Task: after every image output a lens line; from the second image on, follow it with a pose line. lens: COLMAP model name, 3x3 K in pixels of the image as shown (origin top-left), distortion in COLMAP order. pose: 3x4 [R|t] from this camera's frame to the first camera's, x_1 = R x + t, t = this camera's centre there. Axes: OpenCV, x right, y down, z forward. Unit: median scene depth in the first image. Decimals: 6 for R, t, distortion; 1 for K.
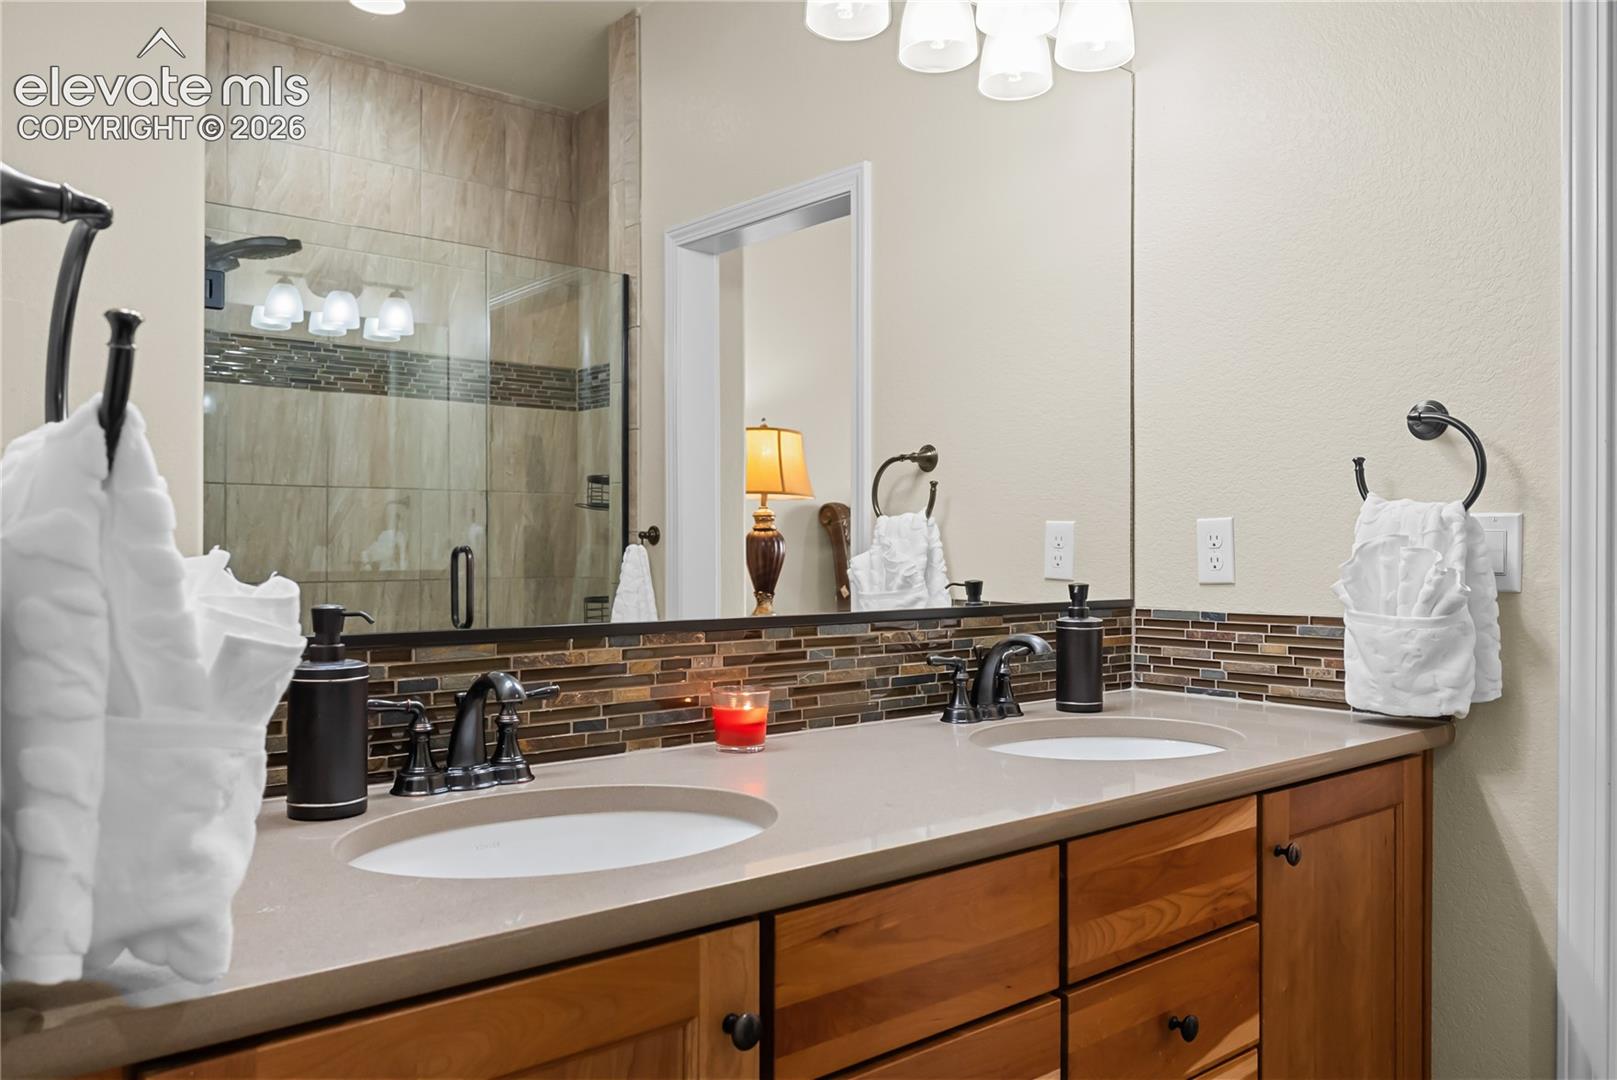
lens RADIAL K [[1216.9, 0, 809.2], [0, 1216.9, 541.4], [0, 0, 1]] dist [-0.000499, 0.000811]
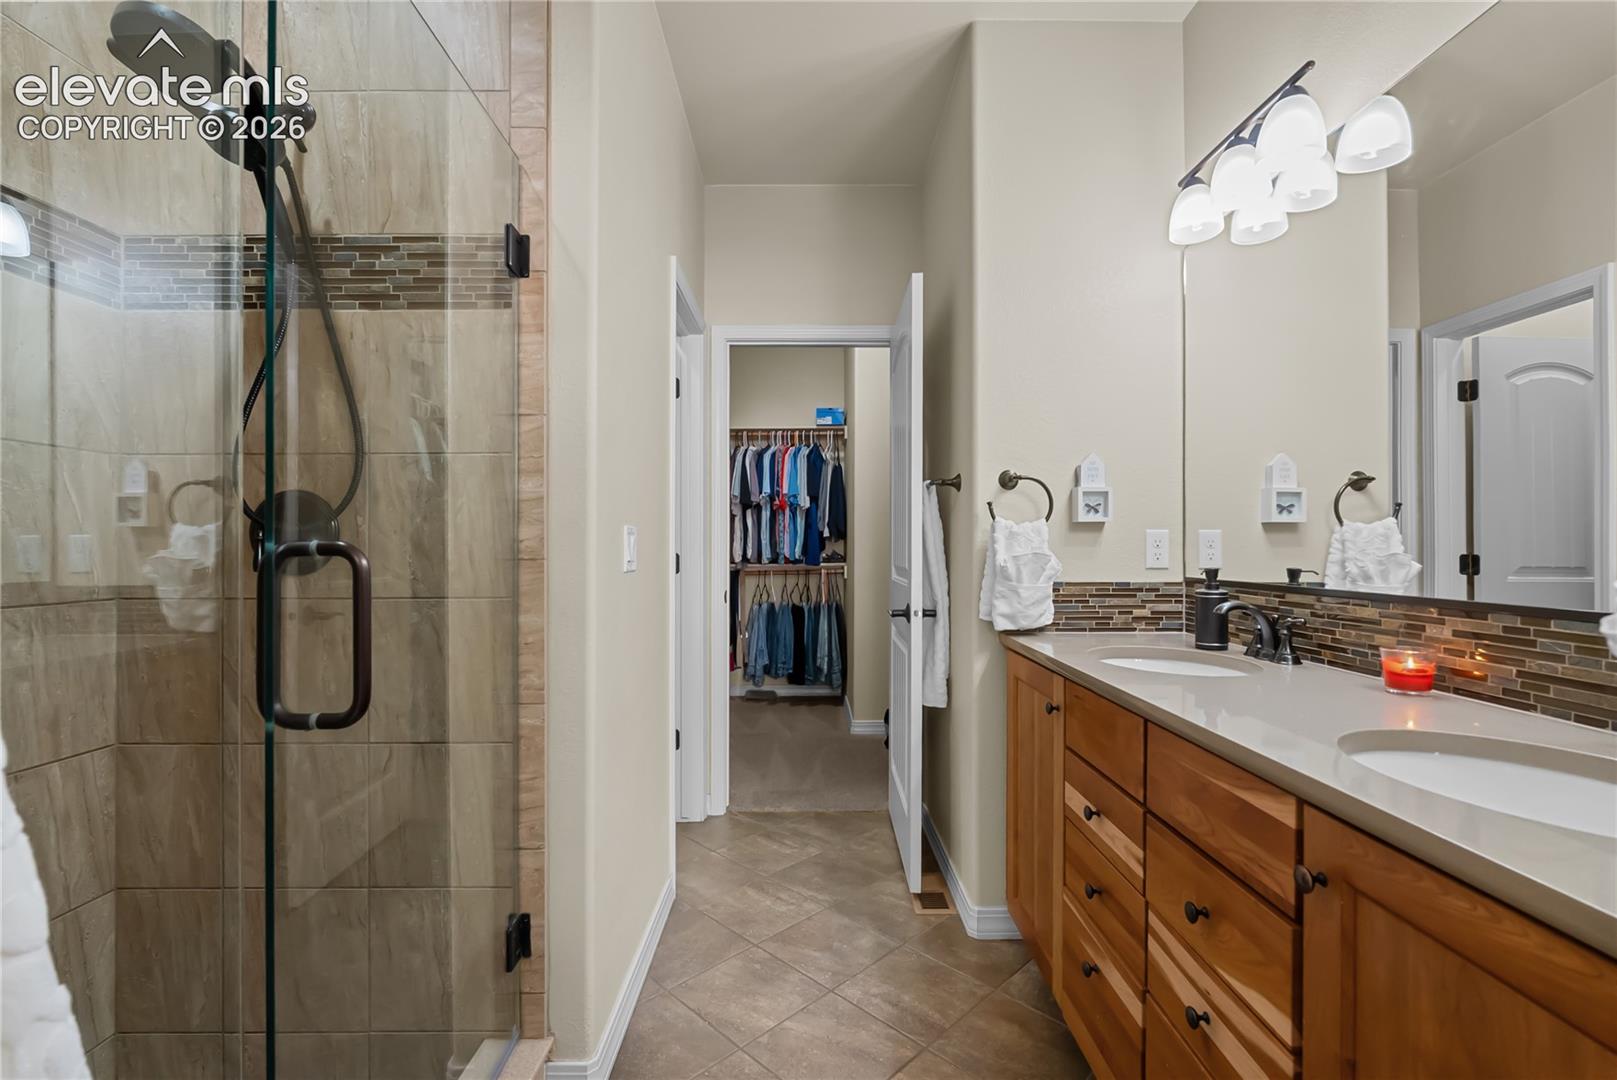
lens RADIAL K [[704.4, 0, 803.5], [0, 704.4, 546.5], [0, 0, 1]] dist [-0.000545, 0.000210]
pose [[-0.658708, -0.007214, -0.752365, 0.961700], [-0.005919, 0.999973, -0.004406, 0.014465], [0.752376, 0.001552, -0.658732, 0.989339]]
